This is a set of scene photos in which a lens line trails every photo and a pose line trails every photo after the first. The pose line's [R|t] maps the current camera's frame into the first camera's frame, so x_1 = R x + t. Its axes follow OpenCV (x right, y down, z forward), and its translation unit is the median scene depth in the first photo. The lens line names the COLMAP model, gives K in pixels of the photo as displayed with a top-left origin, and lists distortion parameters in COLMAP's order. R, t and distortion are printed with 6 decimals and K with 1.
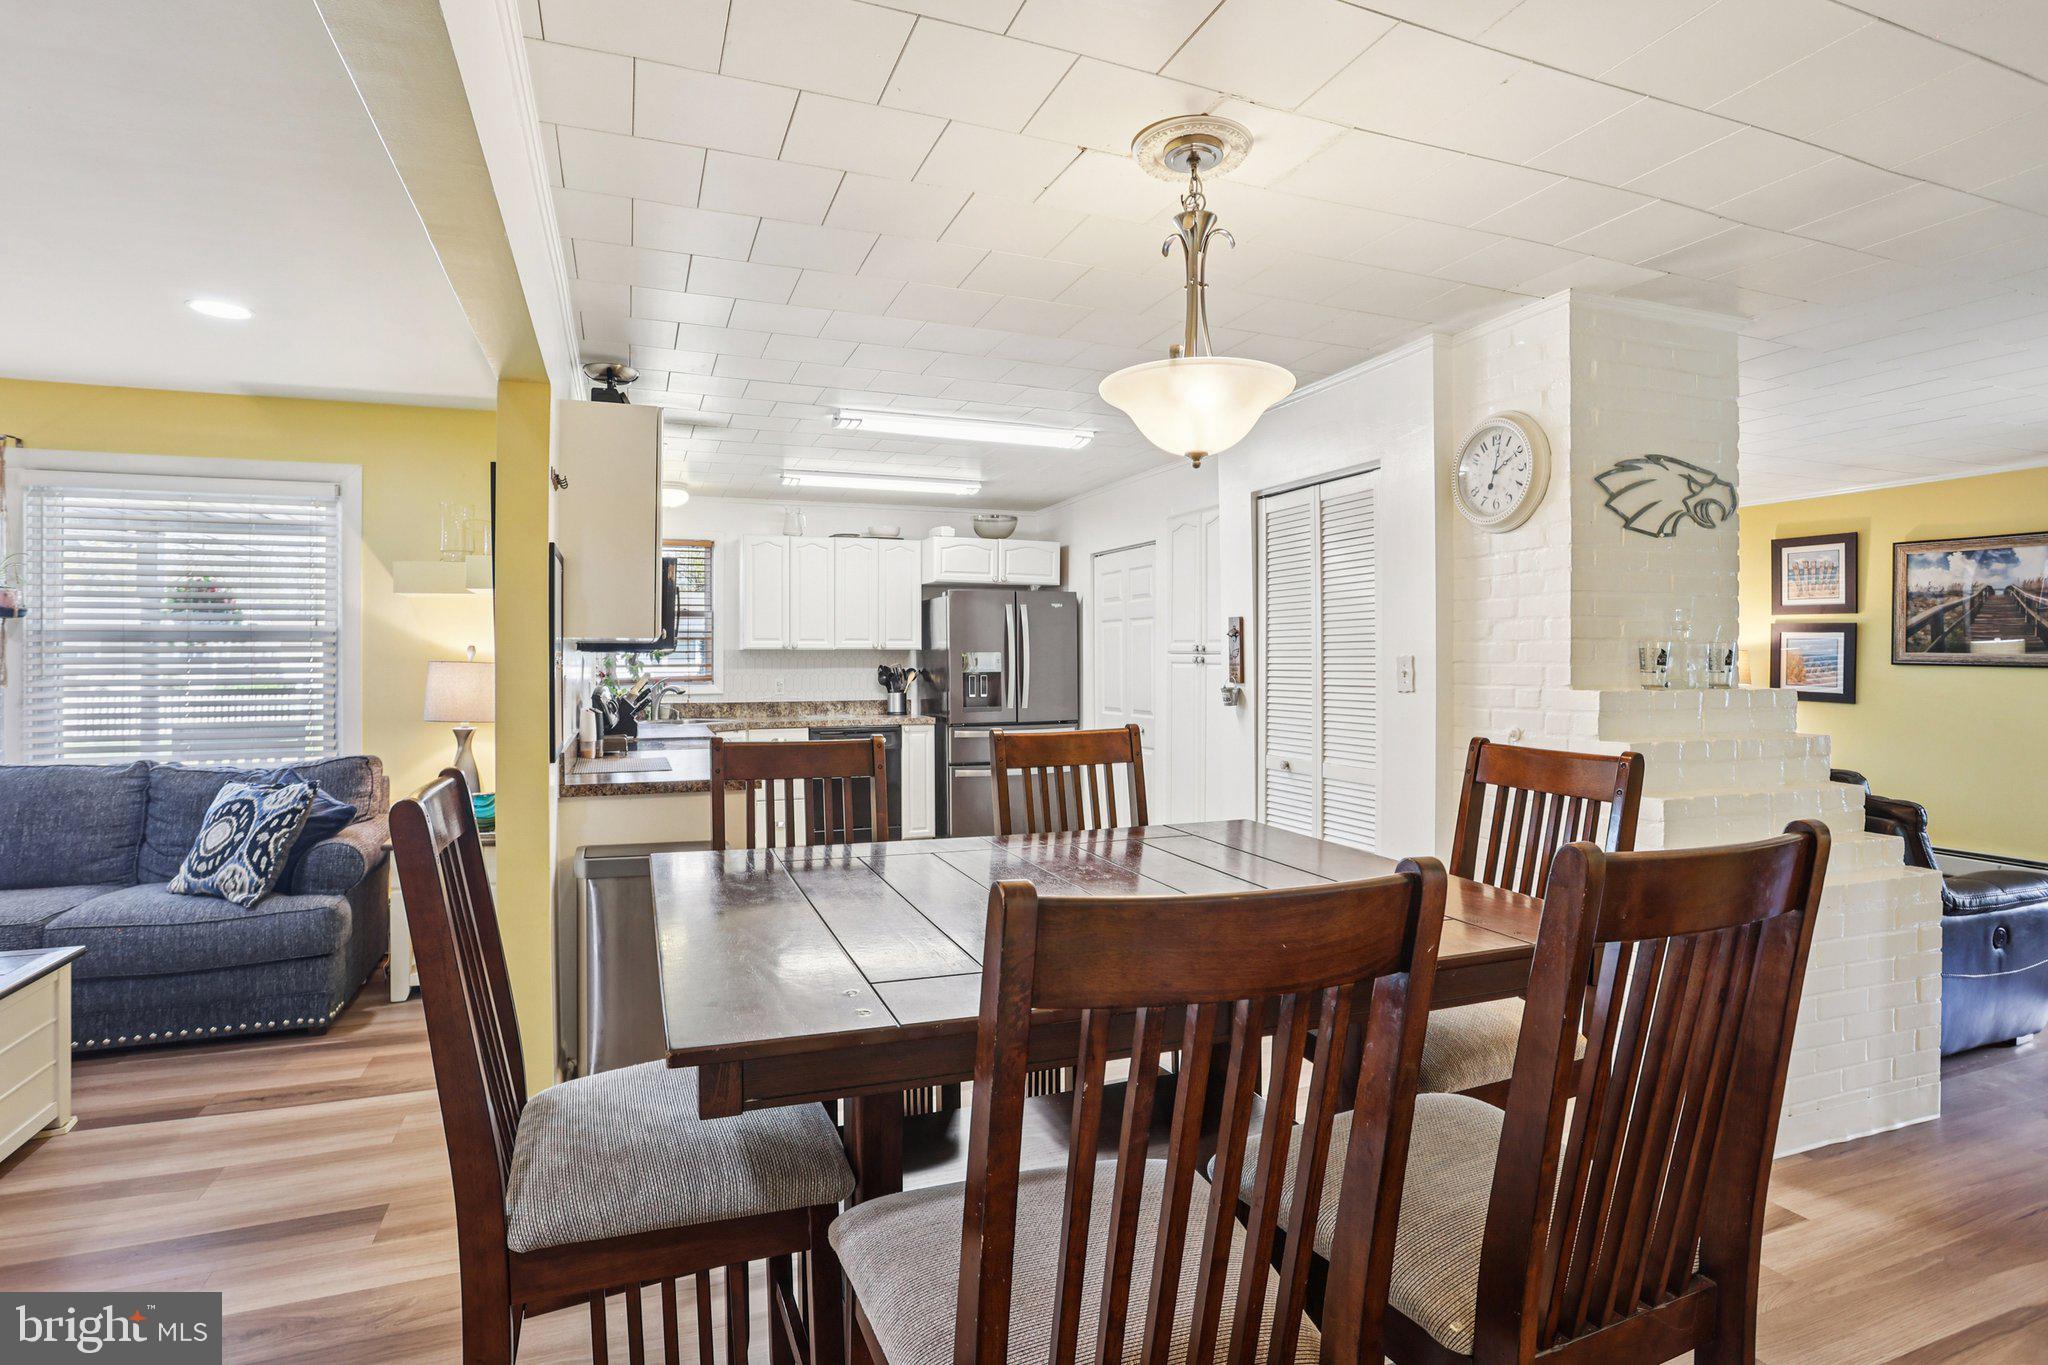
lens RADIAL K [[1017.9, 0, 1006.0], [0, 1017.9, 672.0], [0, 0, 1]] dist [-0.079529, 0.040624]
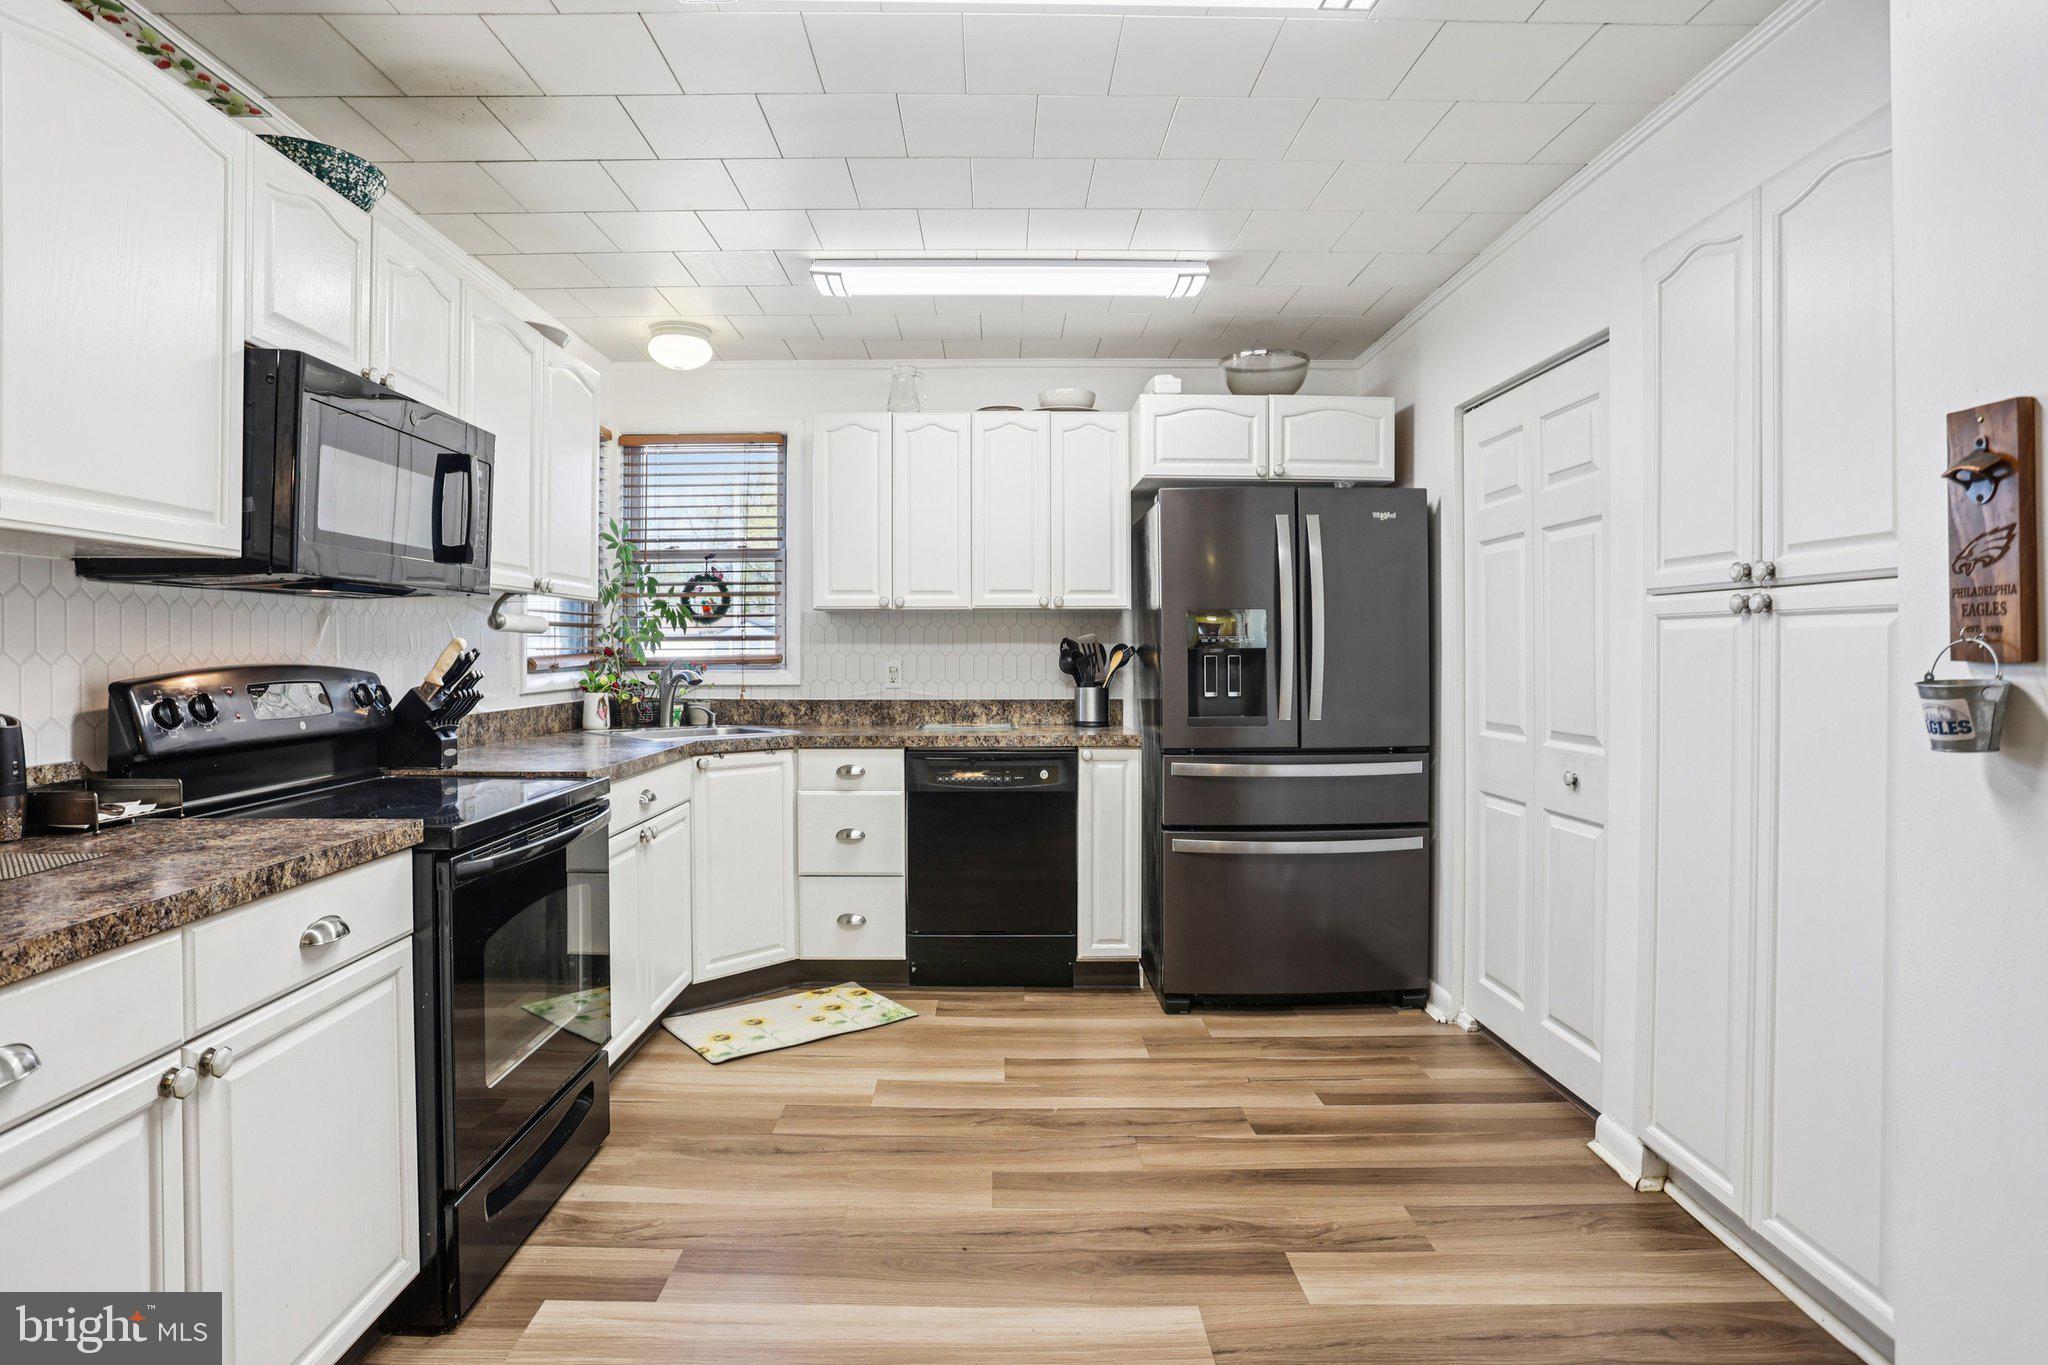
lens RADIAL K [[1077.9, 0, 998.1], [0, 1077.9, 660.1], [0, 0, 1]] dist [-0.082180, 0.047554]
pose [[0.936501, 0.003705, -0.350647, 0.060085], [-0.005298, 0.999980, -0.003585, 0.008830], [0.350626, 0.005215, 0.936501, 0.478475]]
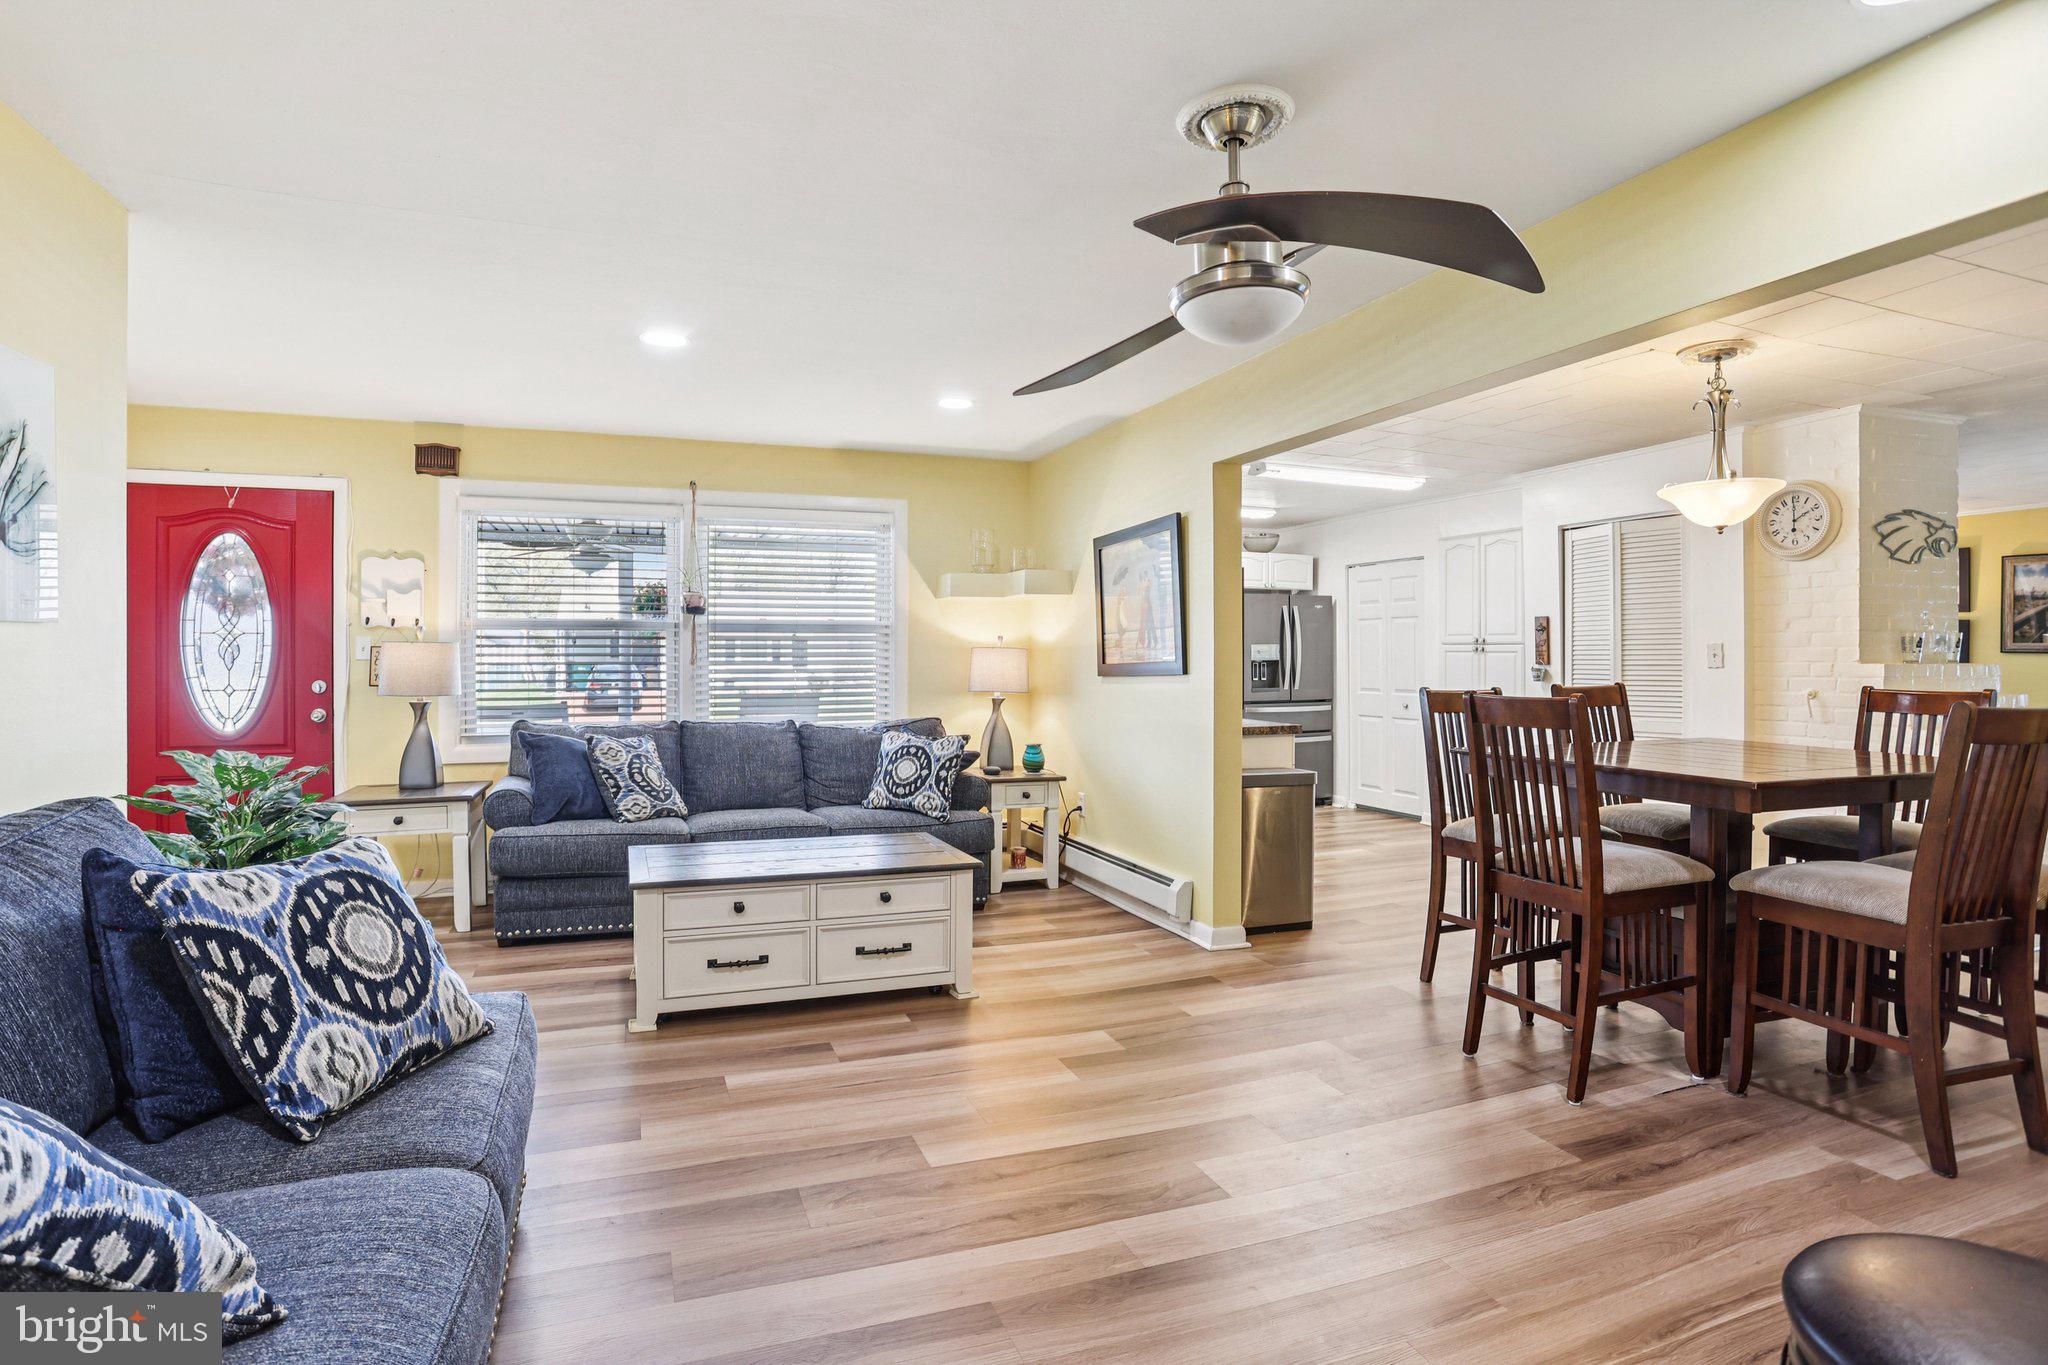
lens RADIAL K [[1009.5, 0, 1001.8], [0, 1009.5, 654.6], [0, 0, 1]] dist [-0.079788, 0.040069]
pose [[0.999984, -0.000049, -0.005600, -0.354186], [-0.000031, 0.999898, -0.014292, 0.011991], [0.005600, 0.014291, 0.999882, -0.240627]]
